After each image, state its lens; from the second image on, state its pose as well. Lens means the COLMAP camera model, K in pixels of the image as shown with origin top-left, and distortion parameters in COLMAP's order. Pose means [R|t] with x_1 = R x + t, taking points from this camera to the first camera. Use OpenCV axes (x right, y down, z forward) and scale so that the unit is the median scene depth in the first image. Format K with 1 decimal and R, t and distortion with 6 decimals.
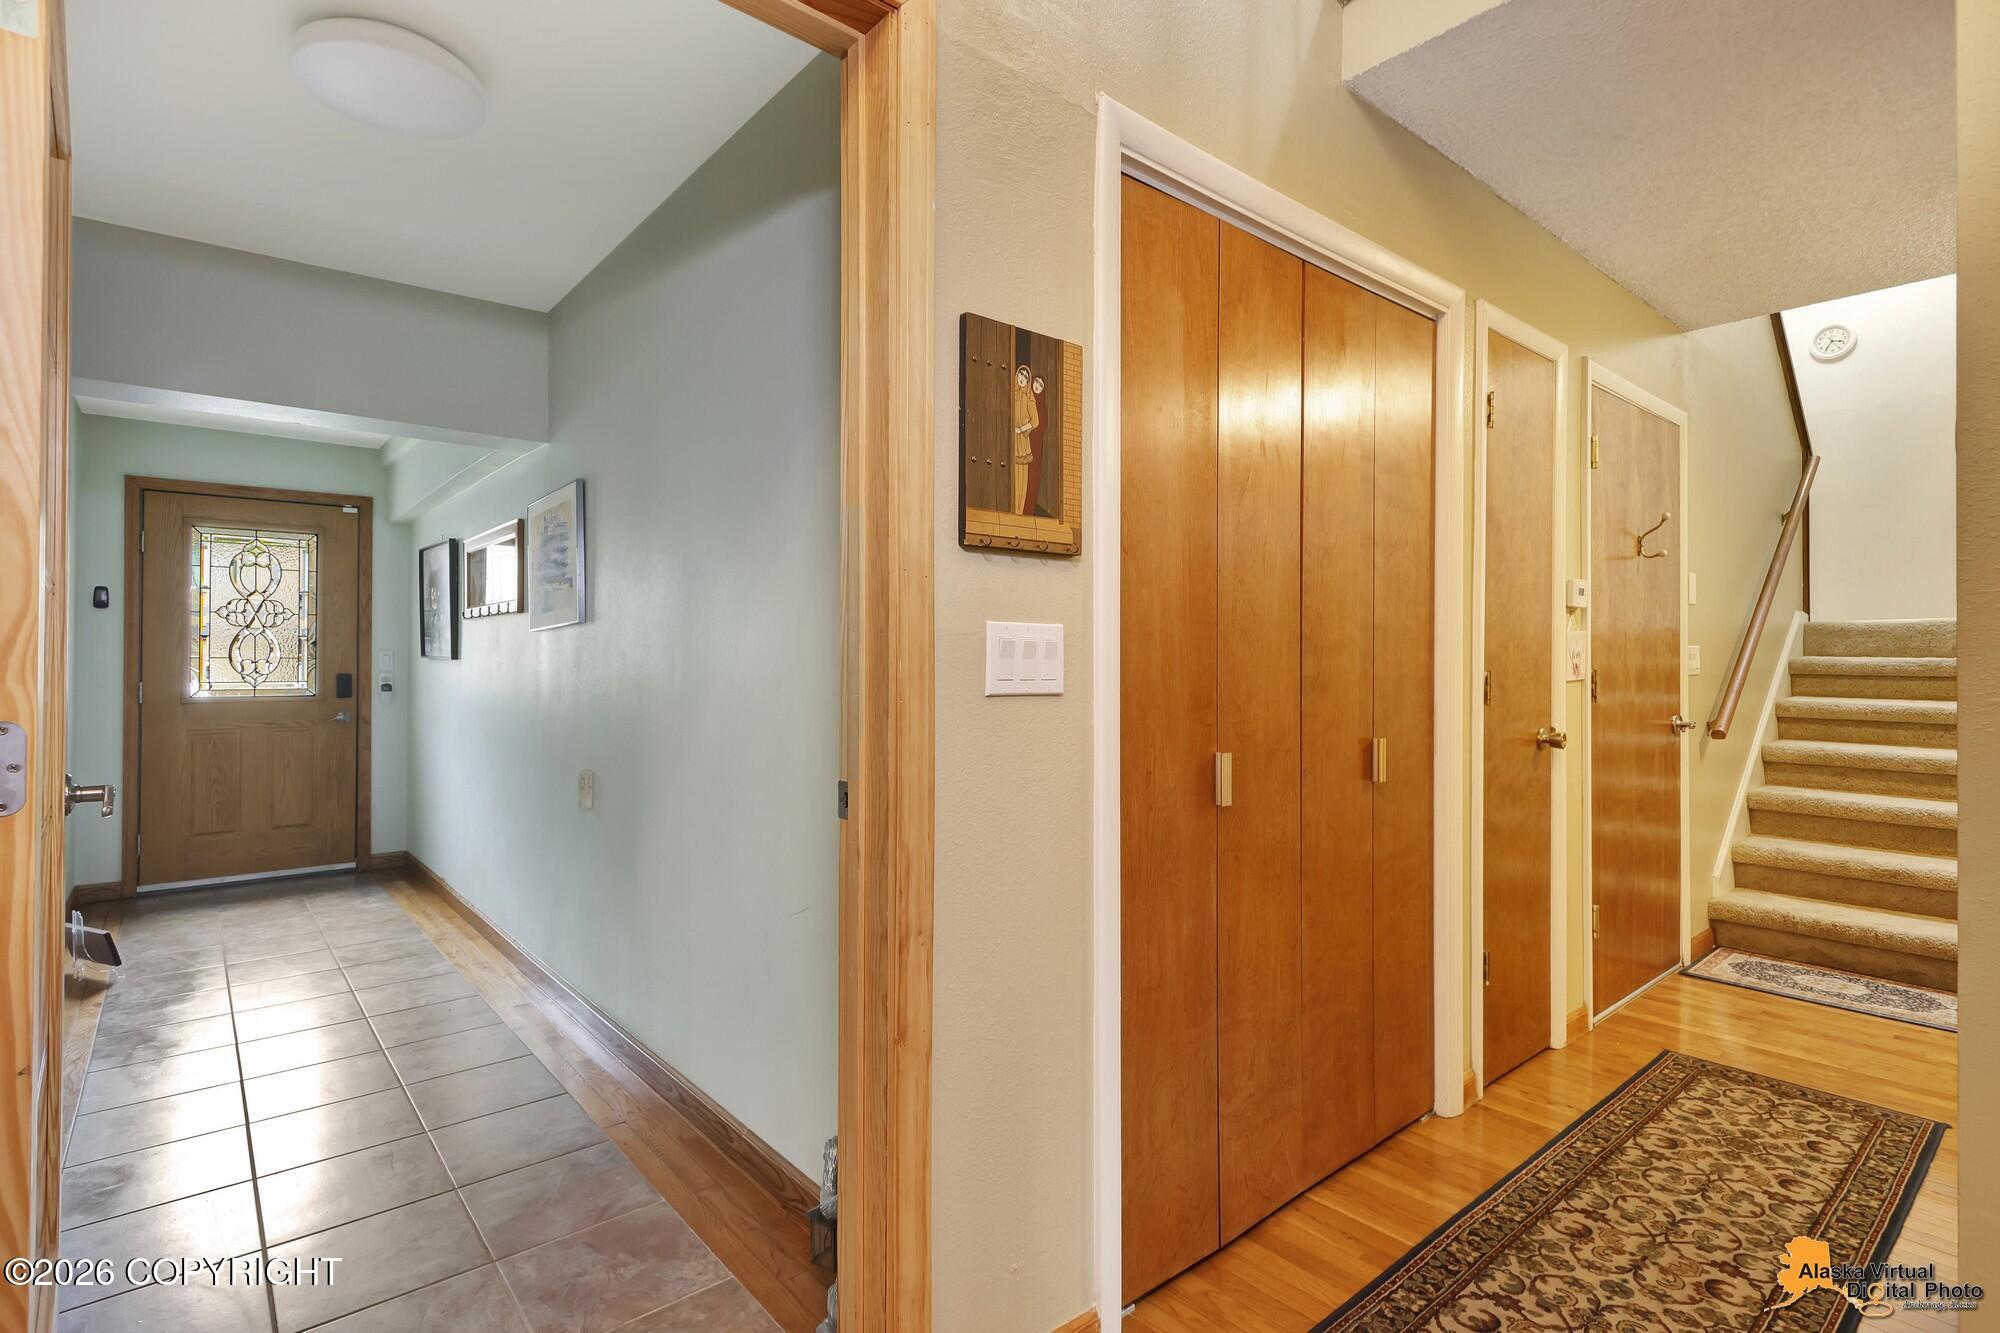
lens RADIAL K [[973.2, 0, 1009.5], [0, 973.2, 650.8], [0, 0, 1]] dist [0.012075, -0.000715]
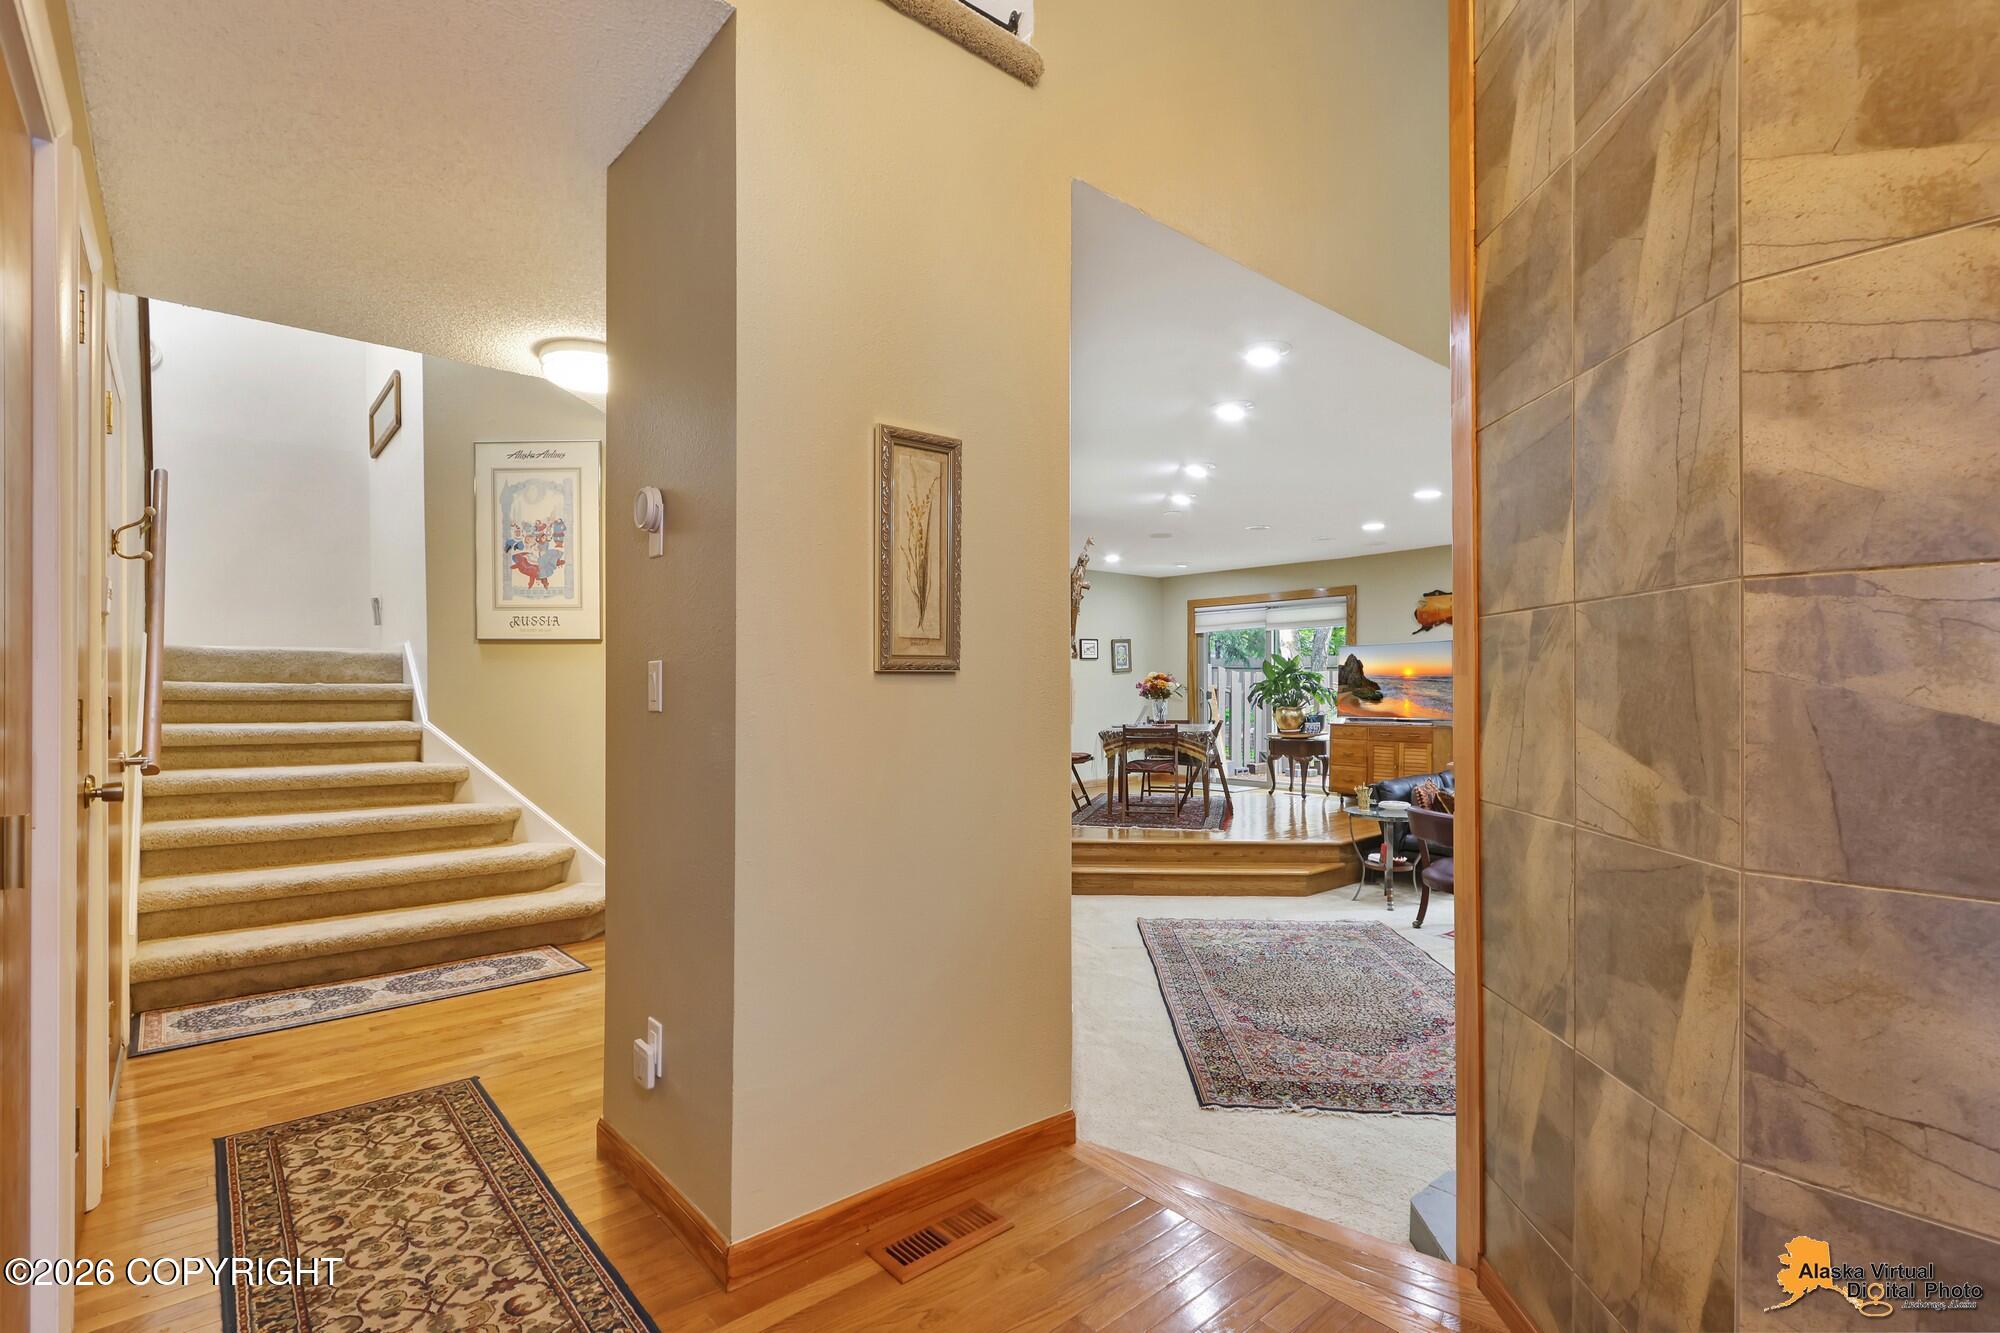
lens RADIAL K [[941.3, 0, 998.2], [0, 941.3, 693.3], [0, 0, 1]] dist [0.000708, -0.001248]
pose [[0.003264, -0.006922, 0.999971, -0.173093], [-0.009082, 0.999935, 0.006951, 0.006828], [-0.999953, -0.009104, 0.003201, 0.372357]]
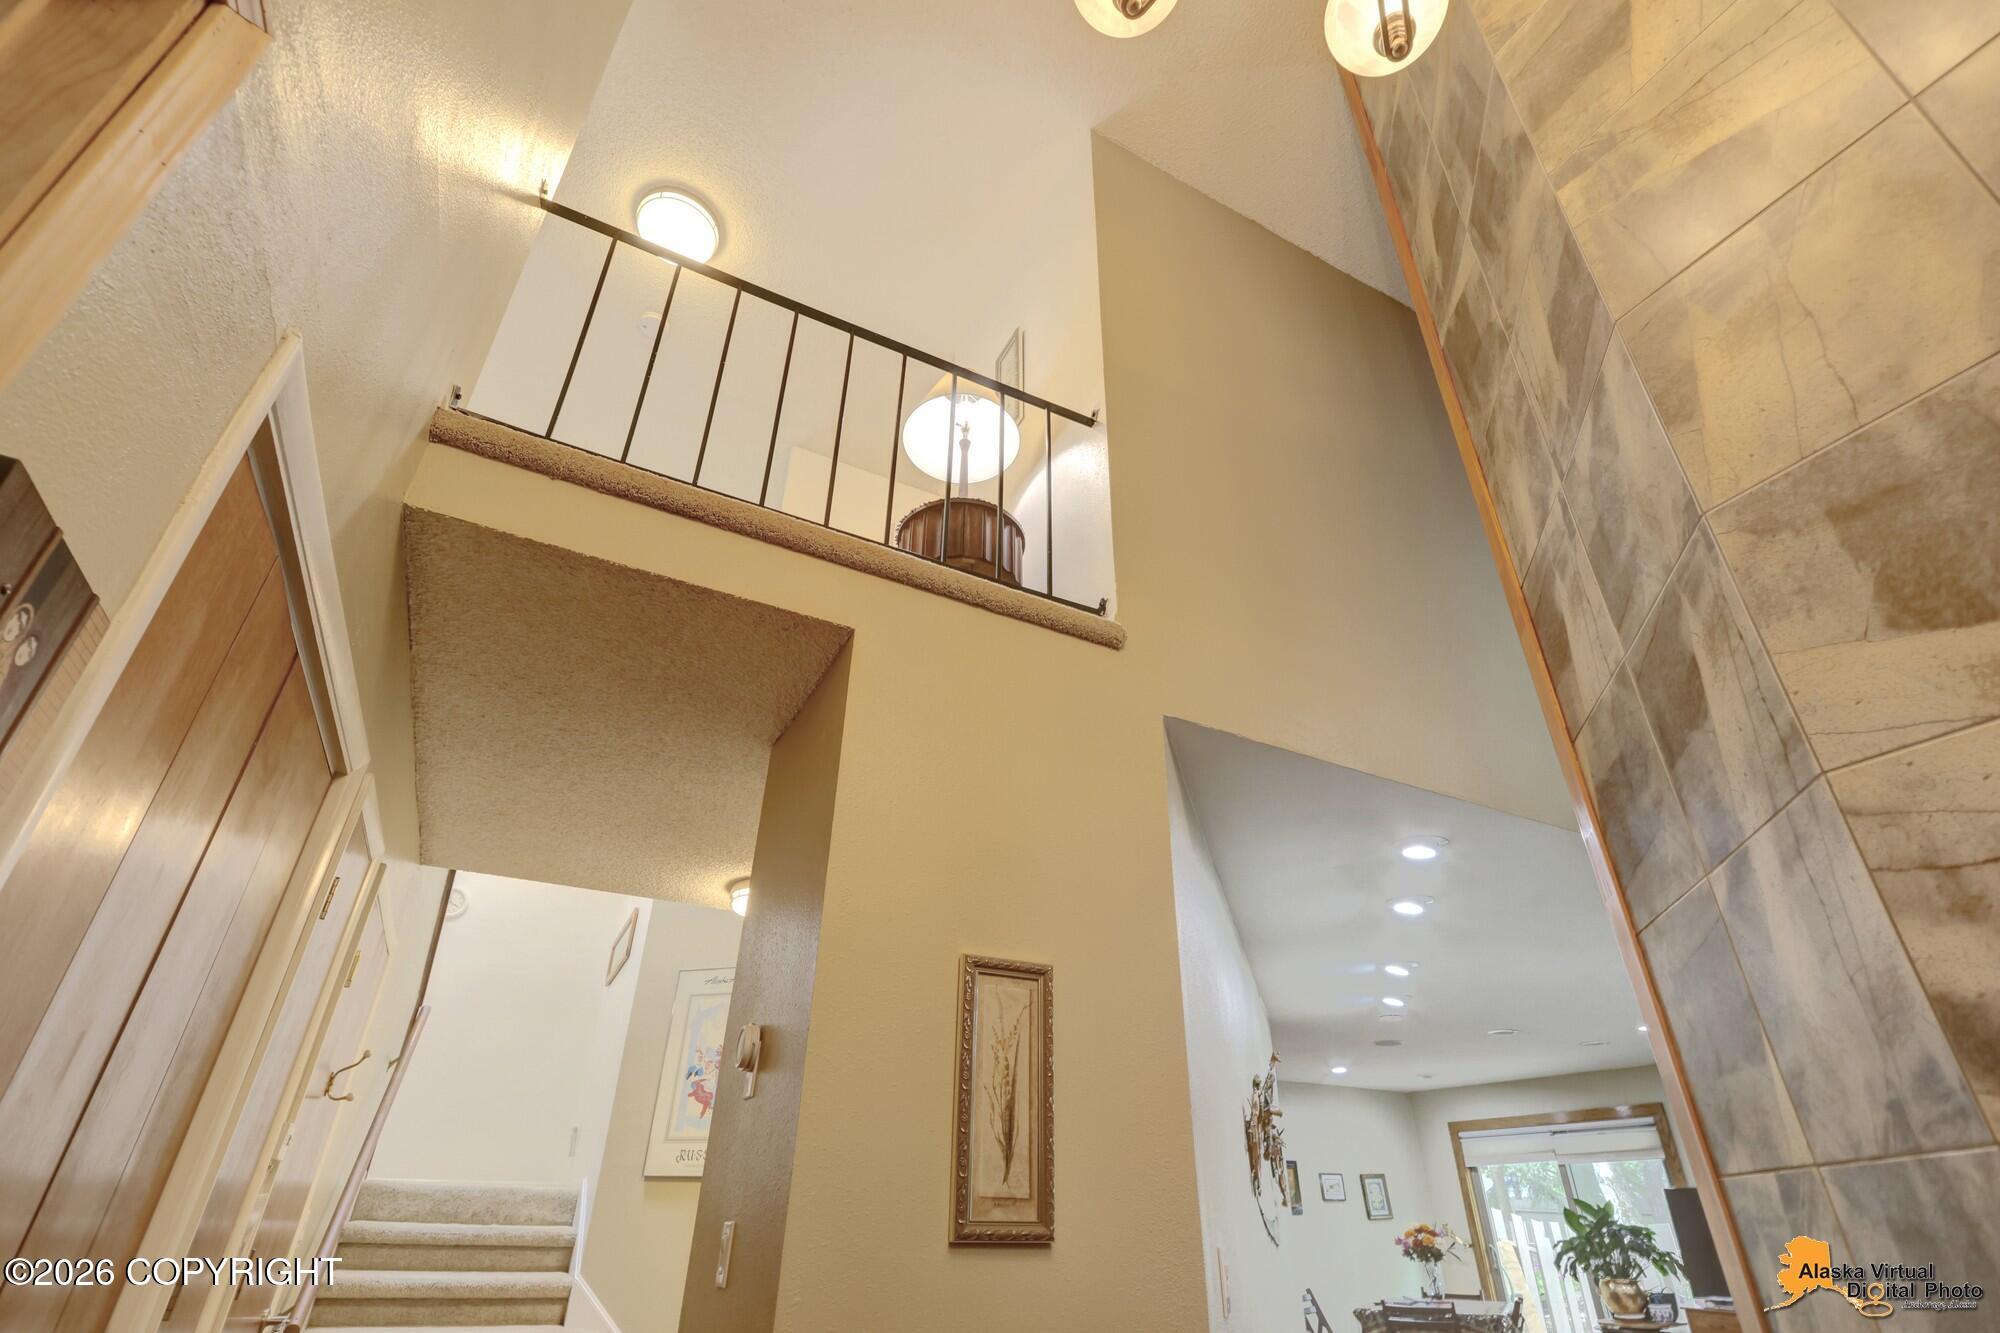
lens RADIAL K [[934.3, 0, 997.5], [0, 934.3, 674.1], [0, 0, 1]] dist [0.018479, -0.009820]
pose [[0.238287, 0.493566, 0.836428, -0.155540], [-0.026194, 0.864189, -0.502485, -0.019686], [-0.970842, 0.097827, 0.218853, 0.253213]]
